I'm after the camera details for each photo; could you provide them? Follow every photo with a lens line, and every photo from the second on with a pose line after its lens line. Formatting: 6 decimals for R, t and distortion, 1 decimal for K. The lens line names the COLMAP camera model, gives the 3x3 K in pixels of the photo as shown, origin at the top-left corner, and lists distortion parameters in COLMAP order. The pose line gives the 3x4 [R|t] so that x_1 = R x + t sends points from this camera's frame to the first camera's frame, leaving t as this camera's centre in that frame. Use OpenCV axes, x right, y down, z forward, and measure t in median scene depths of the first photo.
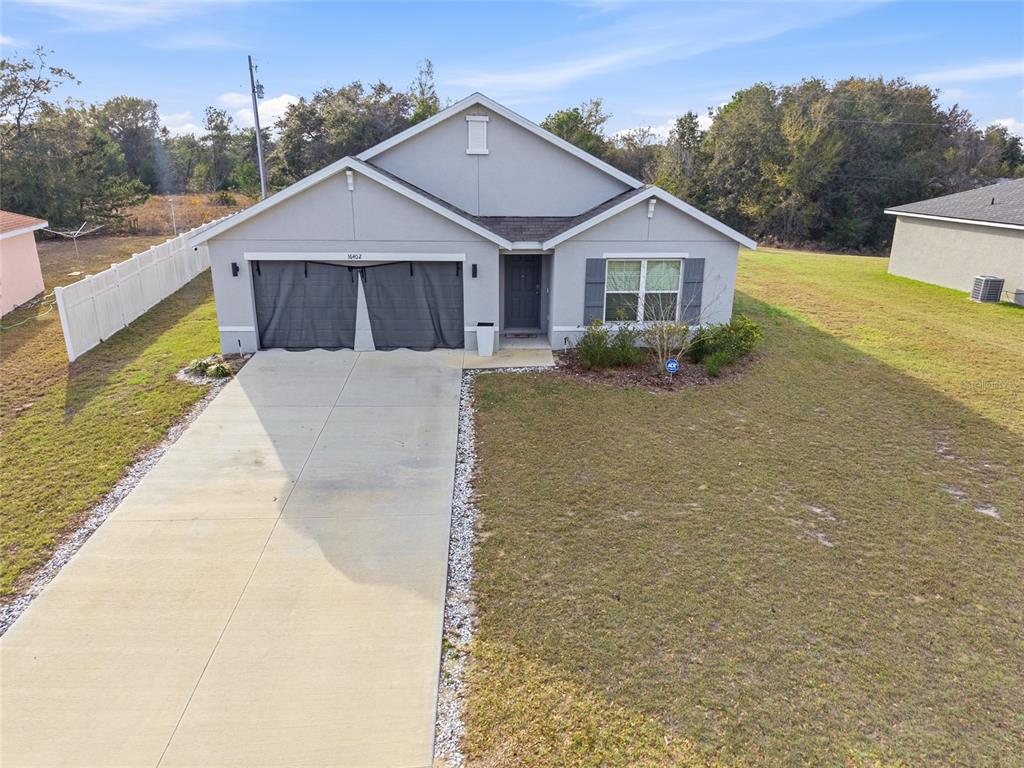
lens RADIAL K [[676.1, 0, 512.0], [0, 676.1, 384.0], [0, 0, 1]] dist [0.125474, -0.192569]
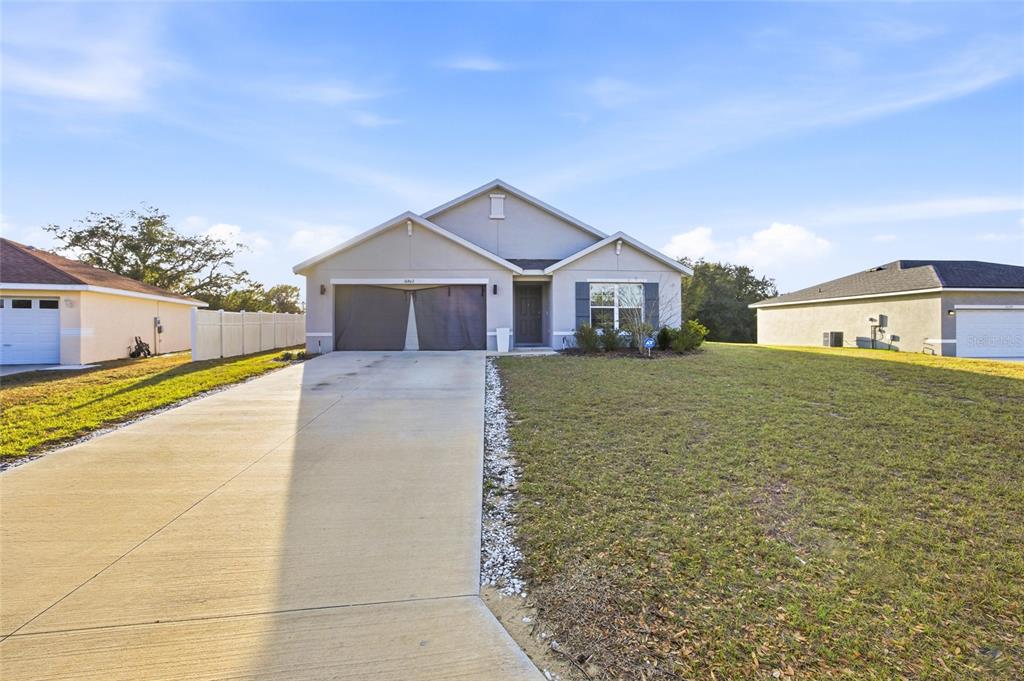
lens RADIAL K [[425.3, 0, 514.9], [0, 425.3, 322.4], [0, 0, 1]] dist [-0.027305, 0.015338]
pose [[0.999759, -0.008319, 0.020304, -0.033212], [0.014228, 0.950219, -0.311257, 0.164390], [-0.016704, 0.311471, 0.950109, 0.201702]]
